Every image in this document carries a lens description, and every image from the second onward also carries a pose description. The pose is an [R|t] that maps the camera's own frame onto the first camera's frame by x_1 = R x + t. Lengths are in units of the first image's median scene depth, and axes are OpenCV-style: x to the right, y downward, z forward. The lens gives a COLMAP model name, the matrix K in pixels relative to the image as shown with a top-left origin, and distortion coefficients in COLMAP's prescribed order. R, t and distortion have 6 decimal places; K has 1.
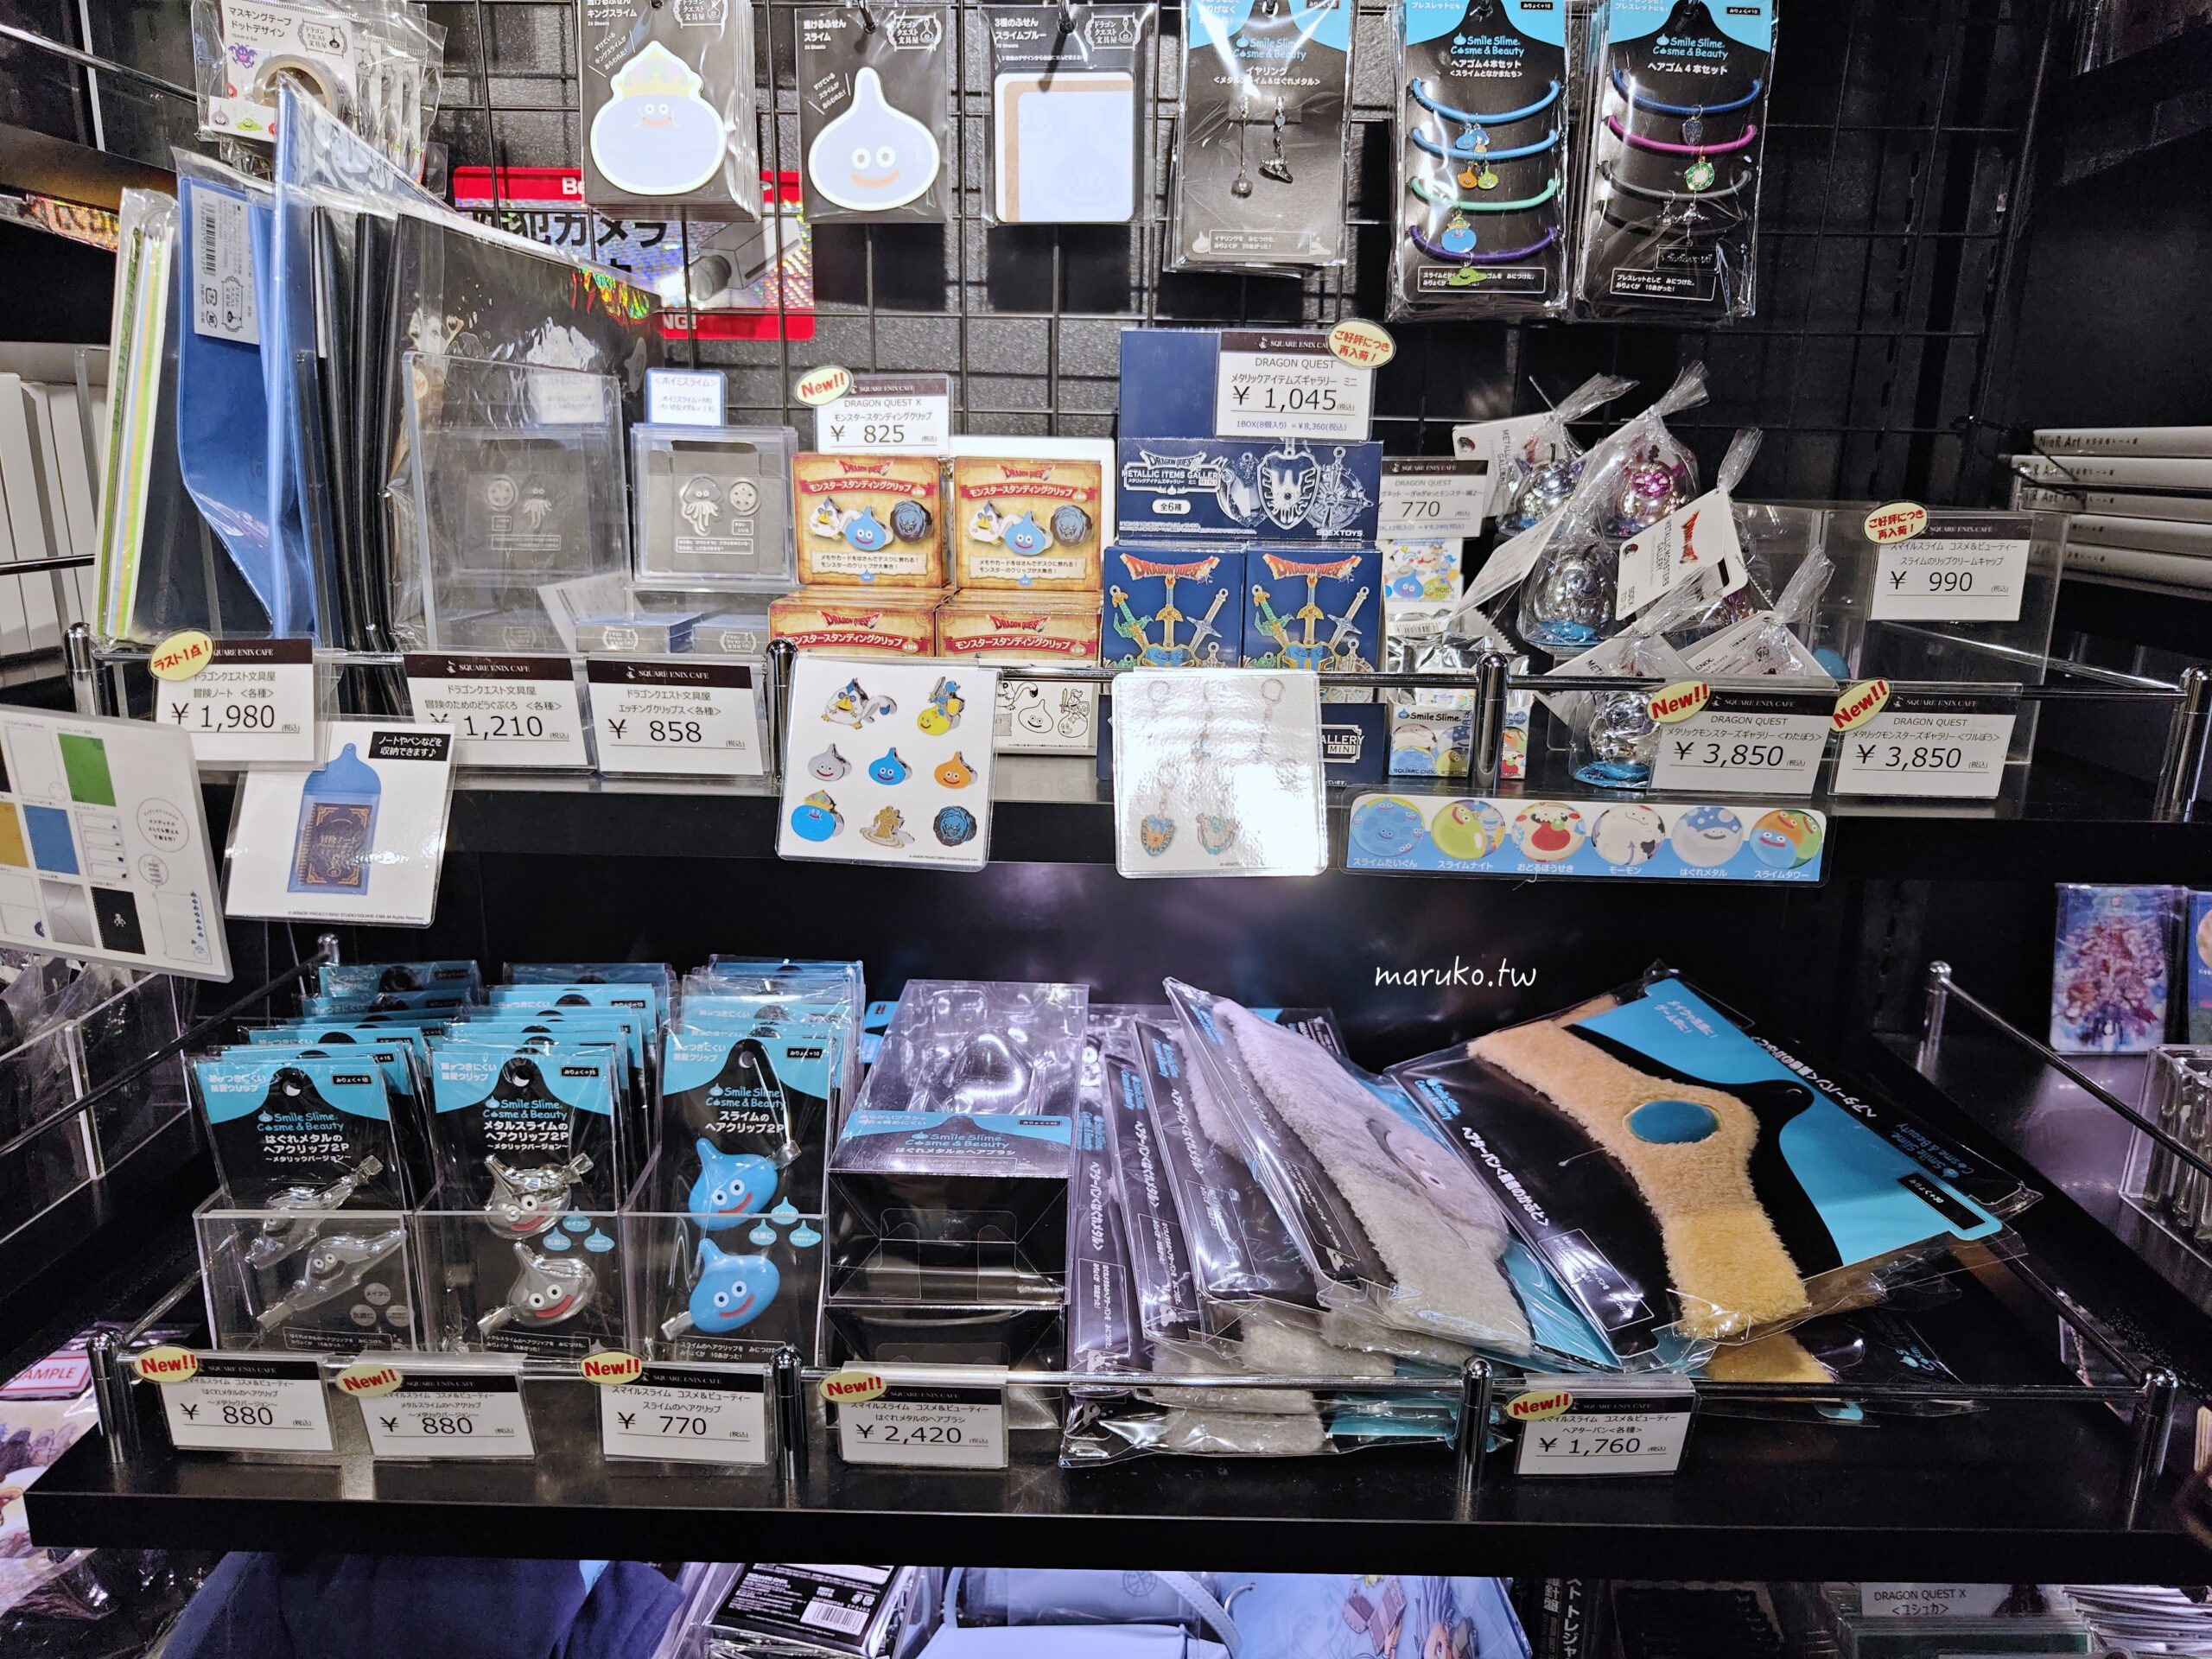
lens RADIAL K [[1529.3, 0, 1127.3], [0, 1529.3, 836.0], [0, 0, 1]] dist [0.035691, -0.050436]
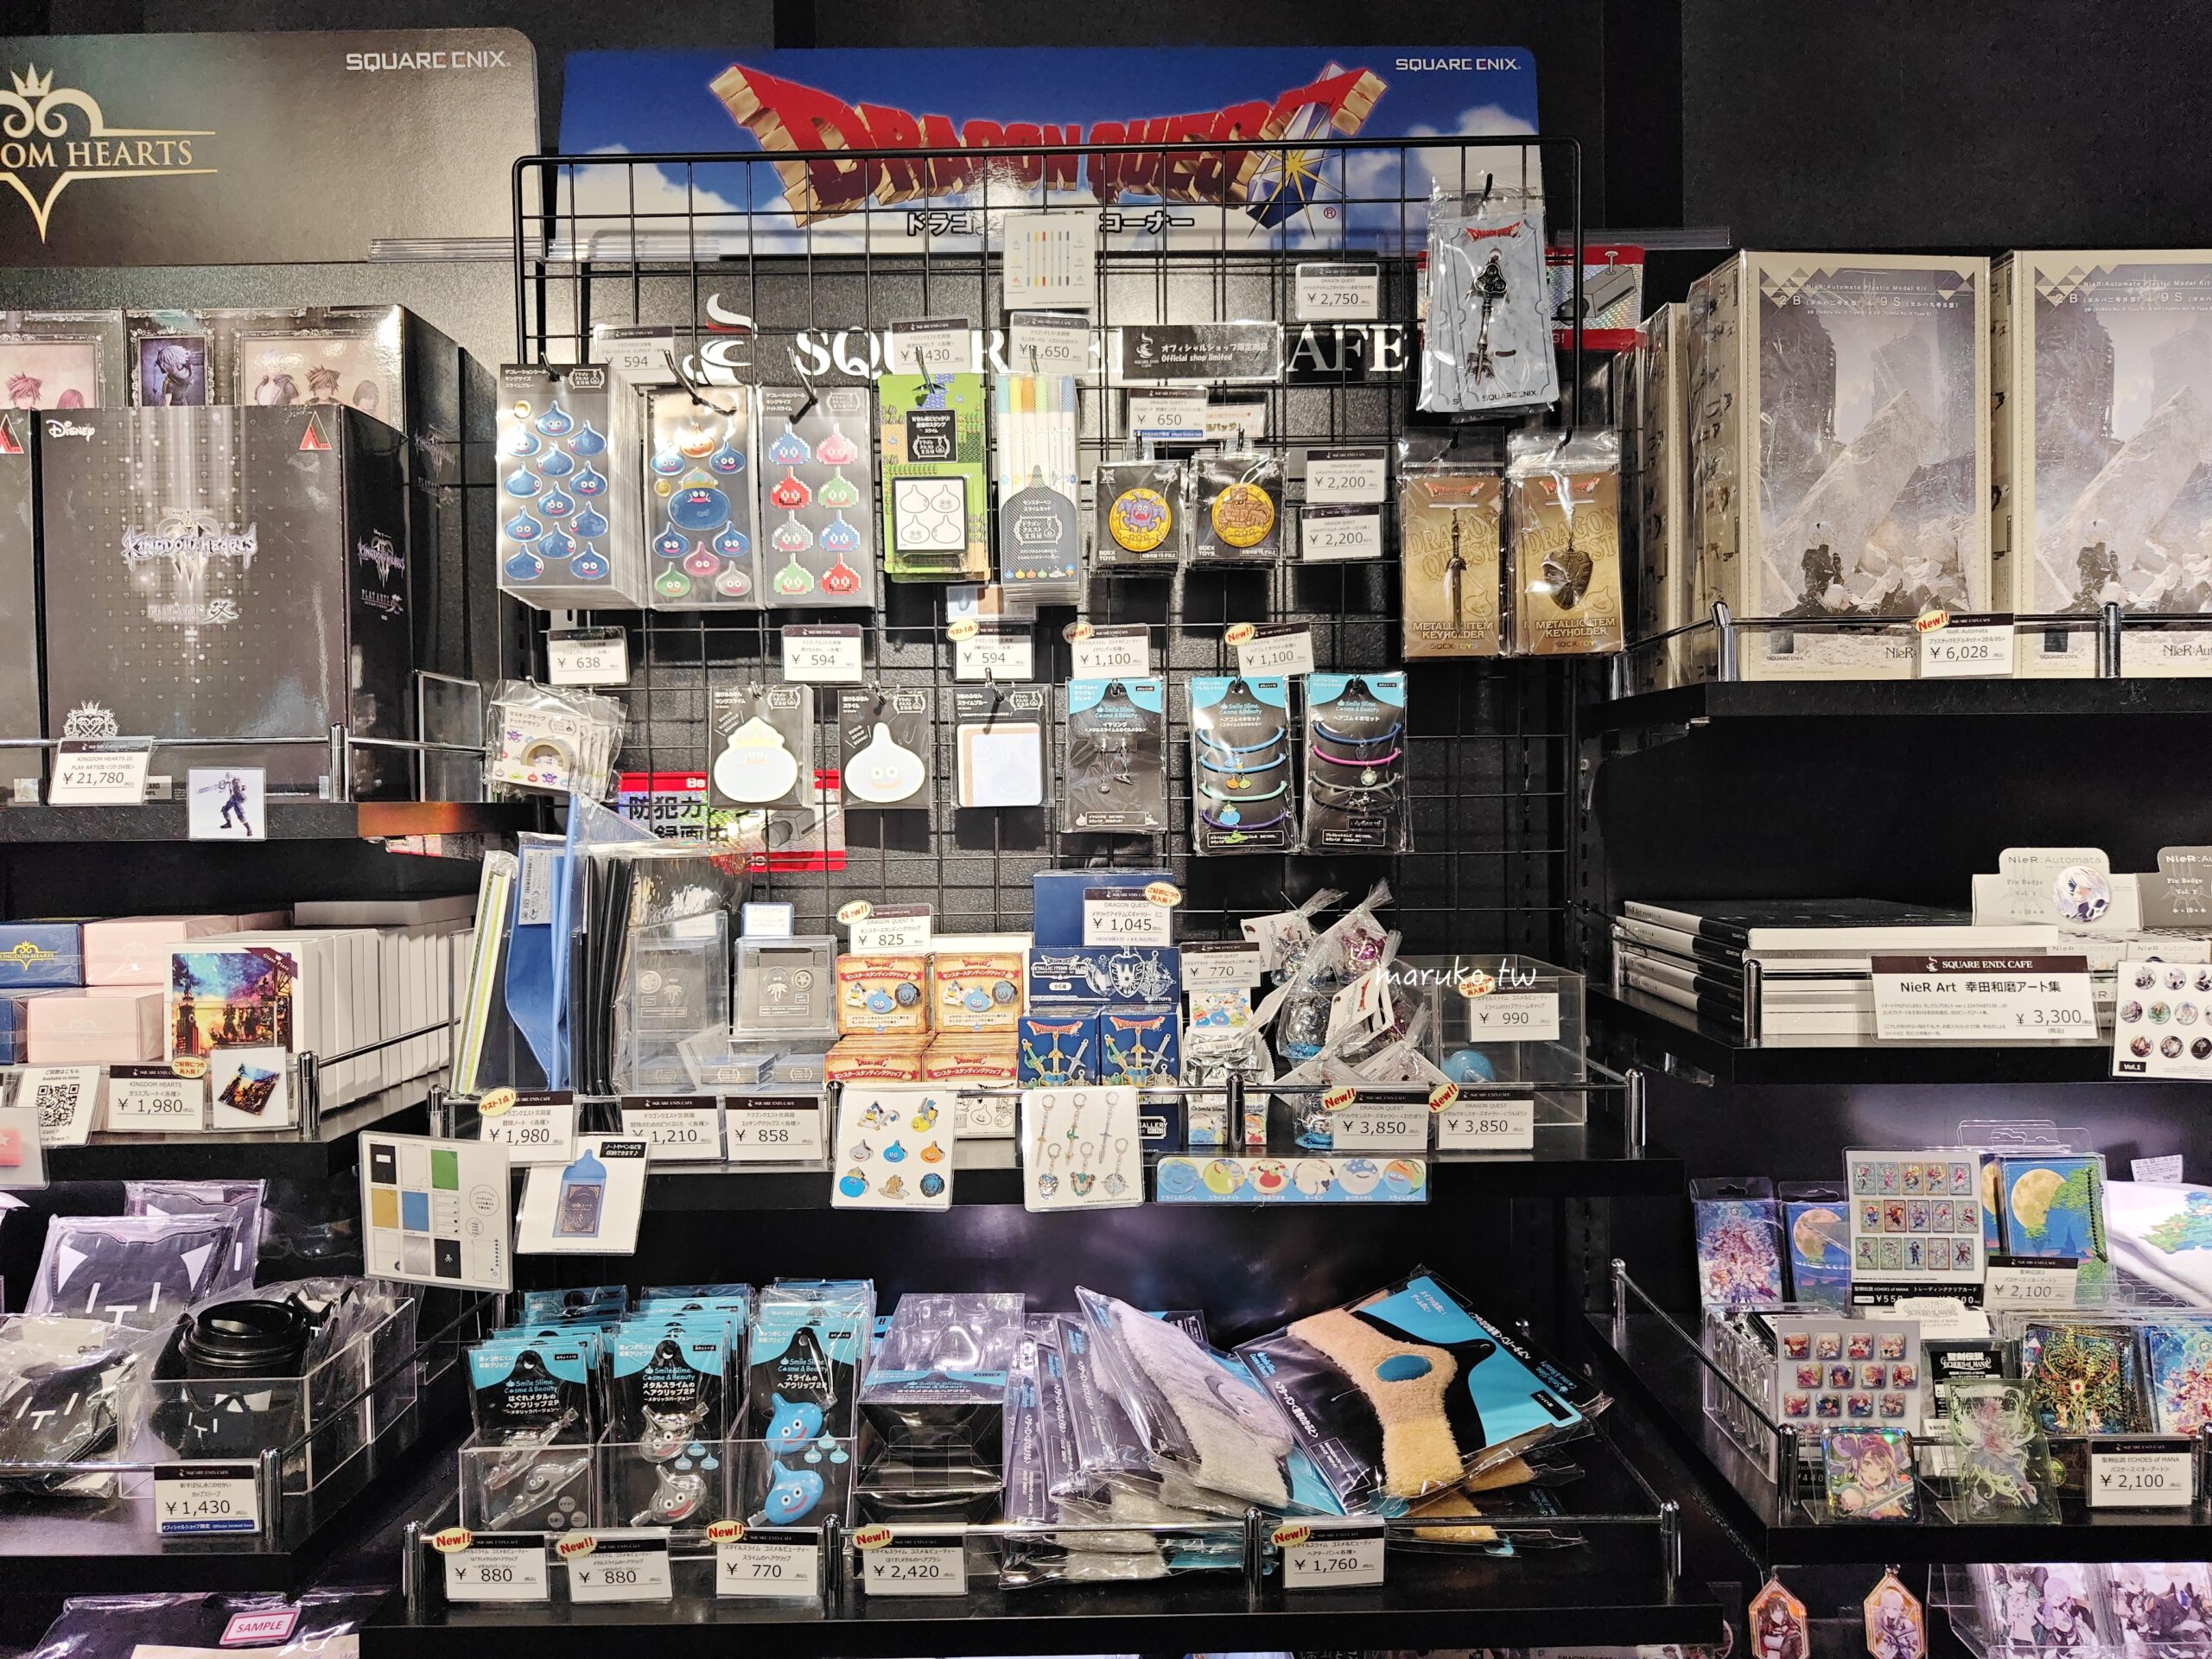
lens RADIAL K [[1456.5, 0, 1106.0], [0, 1456.5, 829.5], [0, 0, 1]] dist [0.067165, -0.171539]
pose [[0.999440, -0.032969, 0.005737, 0.079056], [0.033386, 0.970518, -0.238705, 0.004353], [0.002302, 0.238763, 0.971075, -0.635157]]
